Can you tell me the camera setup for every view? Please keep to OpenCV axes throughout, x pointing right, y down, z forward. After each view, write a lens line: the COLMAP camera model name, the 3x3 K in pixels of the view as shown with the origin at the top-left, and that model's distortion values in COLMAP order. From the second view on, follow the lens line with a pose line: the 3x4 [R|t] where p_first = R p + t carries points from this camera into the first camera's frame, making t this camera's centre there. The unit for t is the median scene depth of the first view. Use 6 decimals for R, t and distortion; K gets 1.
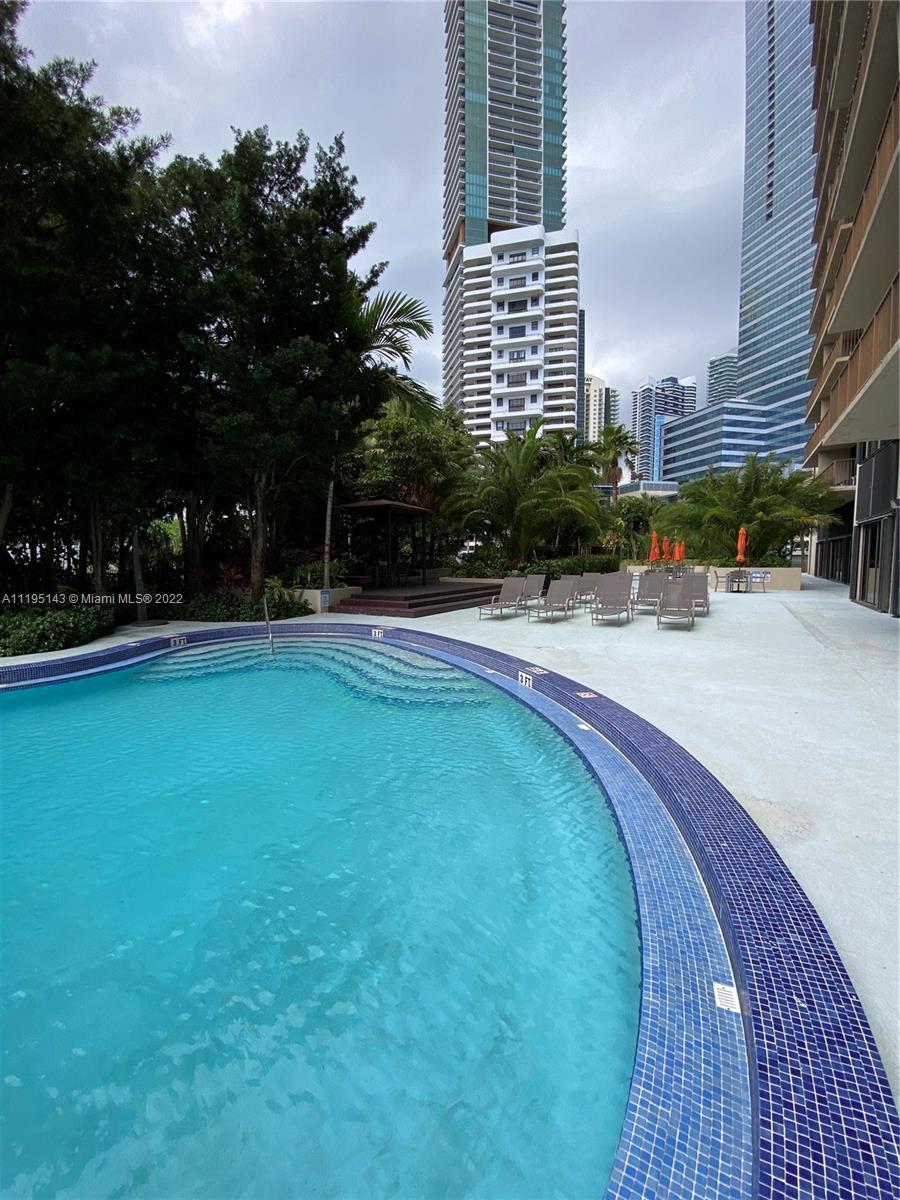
lens RADIAL K [[515.9, 0, 448.5], [0, 515.9, 616.4], [0, 0, 1]] dist [-0.016684, -0.003693]
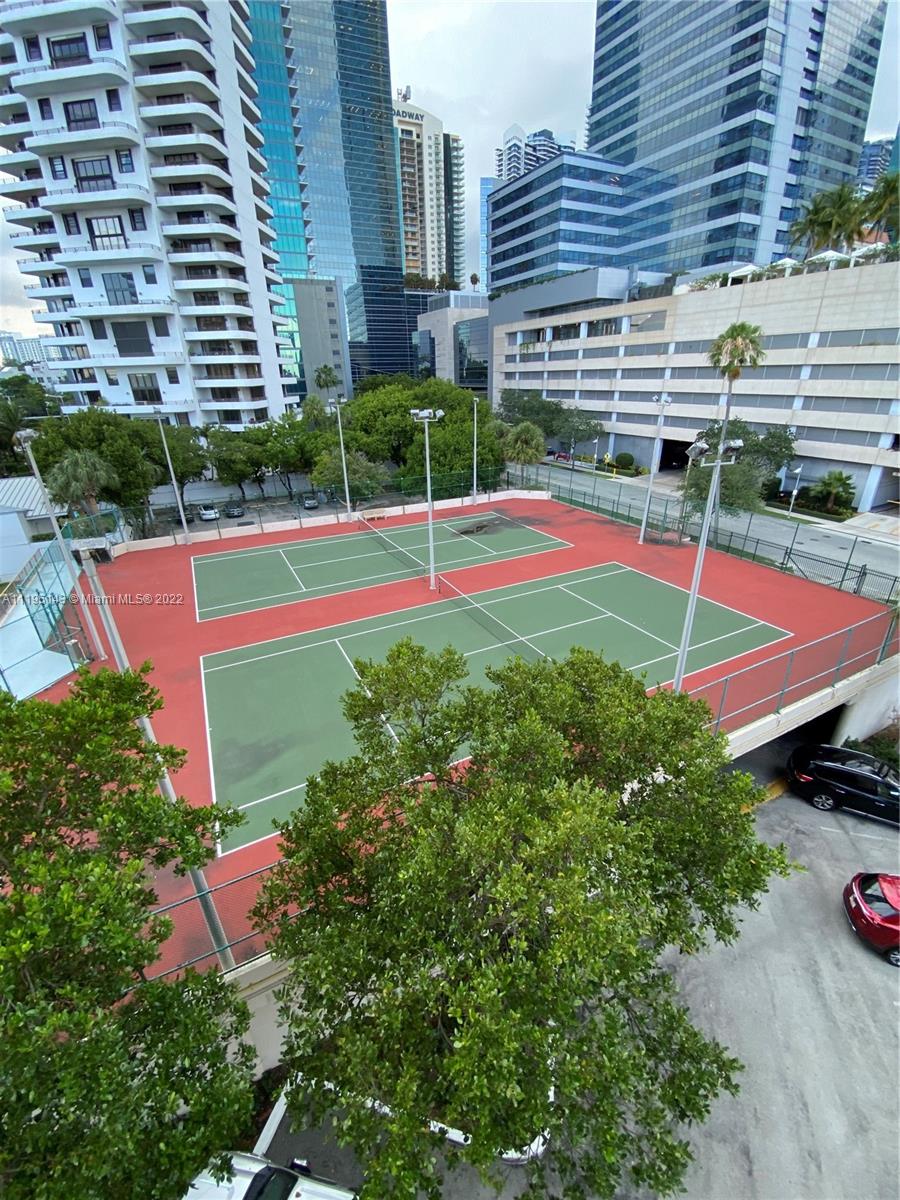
lens RADIAL K [[494.4, 0, 445.6], [0, 494.4, 601.9], [0, 0, 1]] dist [0.011313, -0.009860]
pose [[0.979085, -0.090264, 0.182333, 0.195969], [0.026476, 0.945101, 0.325705, -0.079438], [-0.201723, -0.314066, 0.927723, 0.233686]]
